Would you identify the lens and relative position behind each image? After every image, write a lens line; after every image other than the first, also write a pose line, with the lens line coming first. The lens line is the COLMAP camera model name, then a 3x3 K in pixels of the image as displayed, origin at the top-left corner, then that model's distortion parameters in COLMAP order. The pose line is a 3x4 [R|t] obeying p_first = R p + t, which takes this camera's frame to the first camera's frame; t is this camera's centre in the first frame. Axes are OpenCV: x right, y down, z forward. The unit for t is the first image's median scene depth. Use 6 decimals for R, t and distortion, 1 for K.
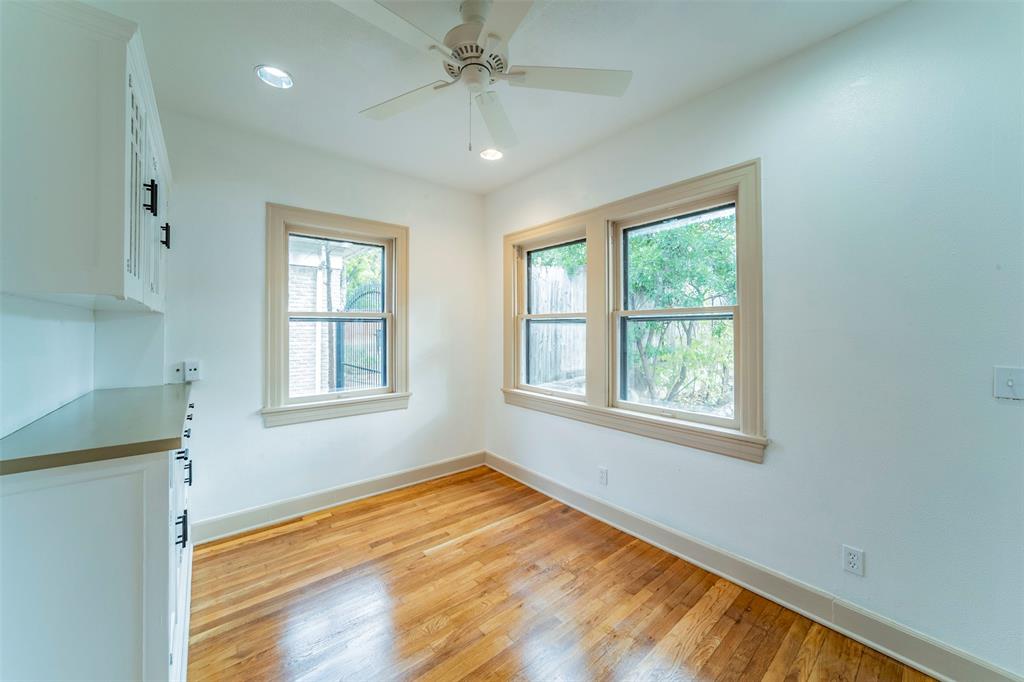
lens RADIAL K [[372.2, 0, 517.5], [0, 372.2, 327.5], [0, 0, 1]] dist [-0.008837, 0.000350]
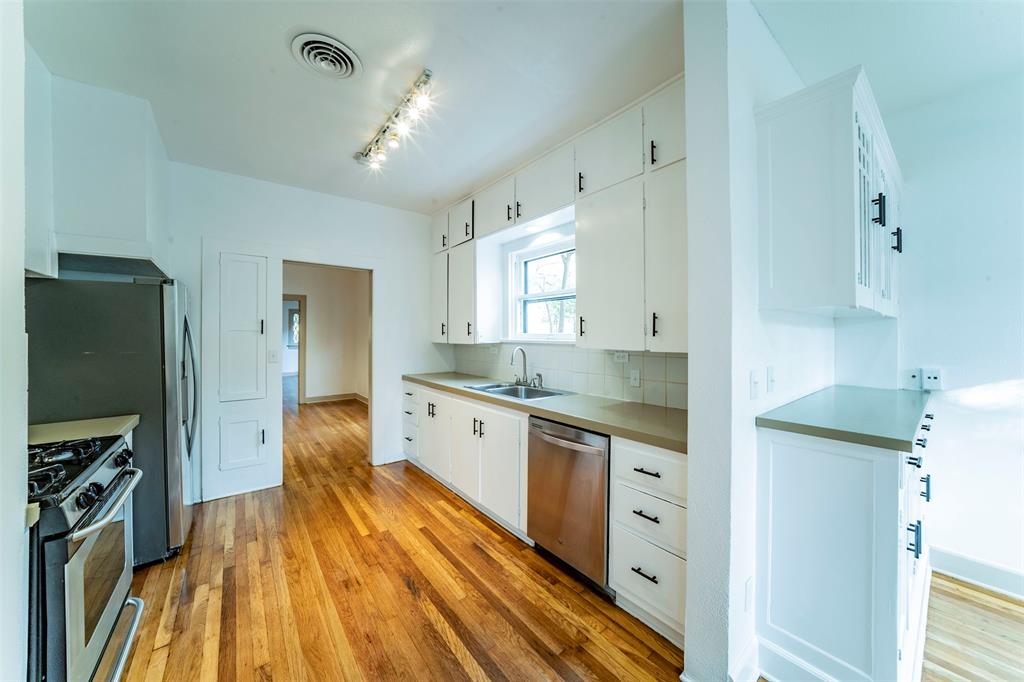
lens RADIAL K [[355.3, 0, 505.5], [0, 355.3, 332.9], [0, 0, 1]] dist [-0.007310, 0.000591]
pose [[-0.037014, -0.004775, -0.999303, 0.056277], [0.006652, 0.999965, -0.005025, -0.000041], [0.999293, -0.006833, -0.036981, -0.040289]]
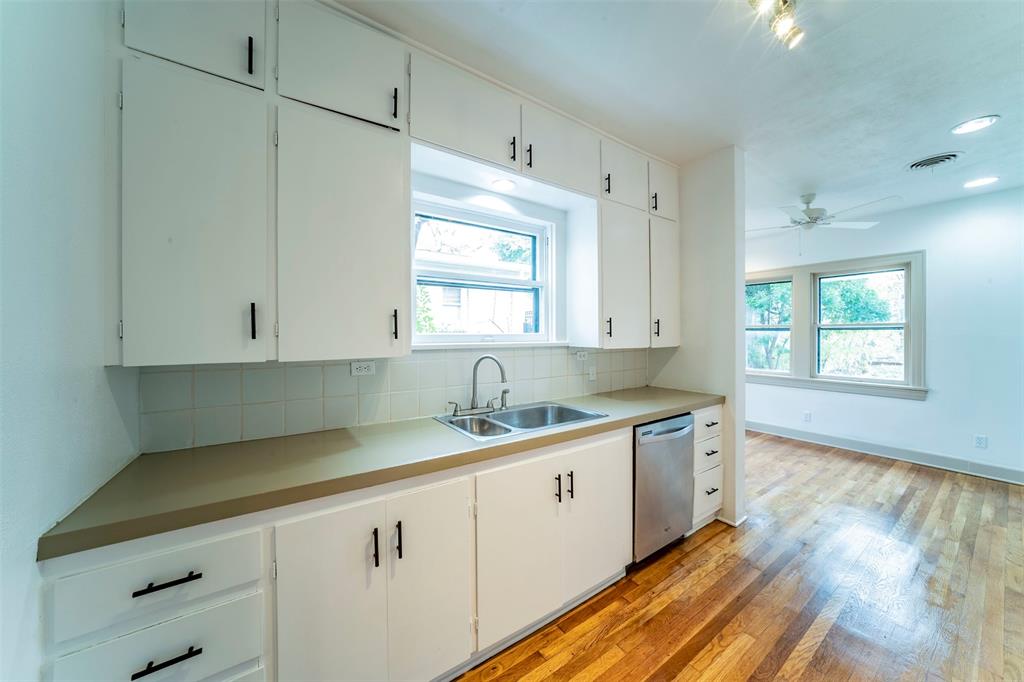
lens RADIAL K [[355.3, 0, 506.5], [0, 355.3, 335.6], [0, 0, 1]] dist [-0.007310, 0.000591]
pose [[0.995964, -0.001453, -0.089739, -1.252335], [0.002259, 0.999958, 0.008888, -0.008358], [0.089723, -0.009055, 0.995926, -0.969685]]
